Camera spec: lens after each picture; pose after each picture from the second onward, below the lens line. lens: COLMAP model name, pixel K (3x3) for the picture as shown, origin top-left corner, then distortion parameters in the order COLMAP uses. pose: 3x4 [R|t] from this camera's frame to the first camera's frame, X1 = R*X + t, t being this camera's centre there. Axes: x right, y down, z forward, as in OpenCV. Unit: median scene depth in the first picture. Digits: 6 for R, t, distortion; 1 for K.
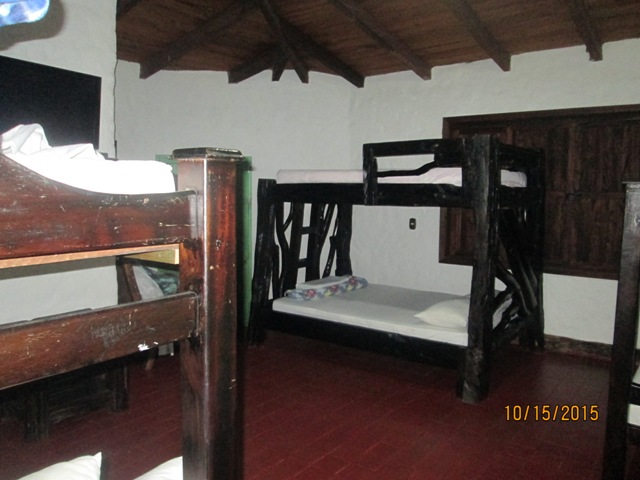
lens RADIAL K [[525.0, 0, 315.8], [0, 525.0, 237.5], [0, 0, 1]] dist [-0.053367, 0.023898]
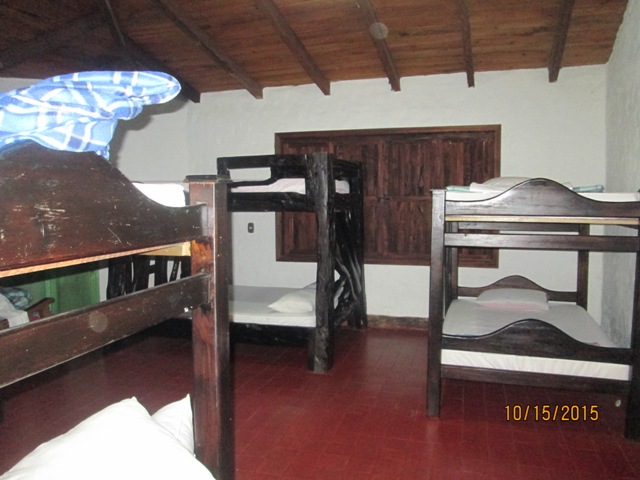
lens RADIAL K [[525.0, 0, 315.8], [0, 525.0, 237.5], [0, 0, 1]] dist [-0.053367, 0.023898]
pose [[0.934136, -0.044298, 0.354157, -0.118802], [0.048356, 0.998827, -0.002613, 0.006159], [-0.353626, 0.019566, 0.935182, -0.125015]]
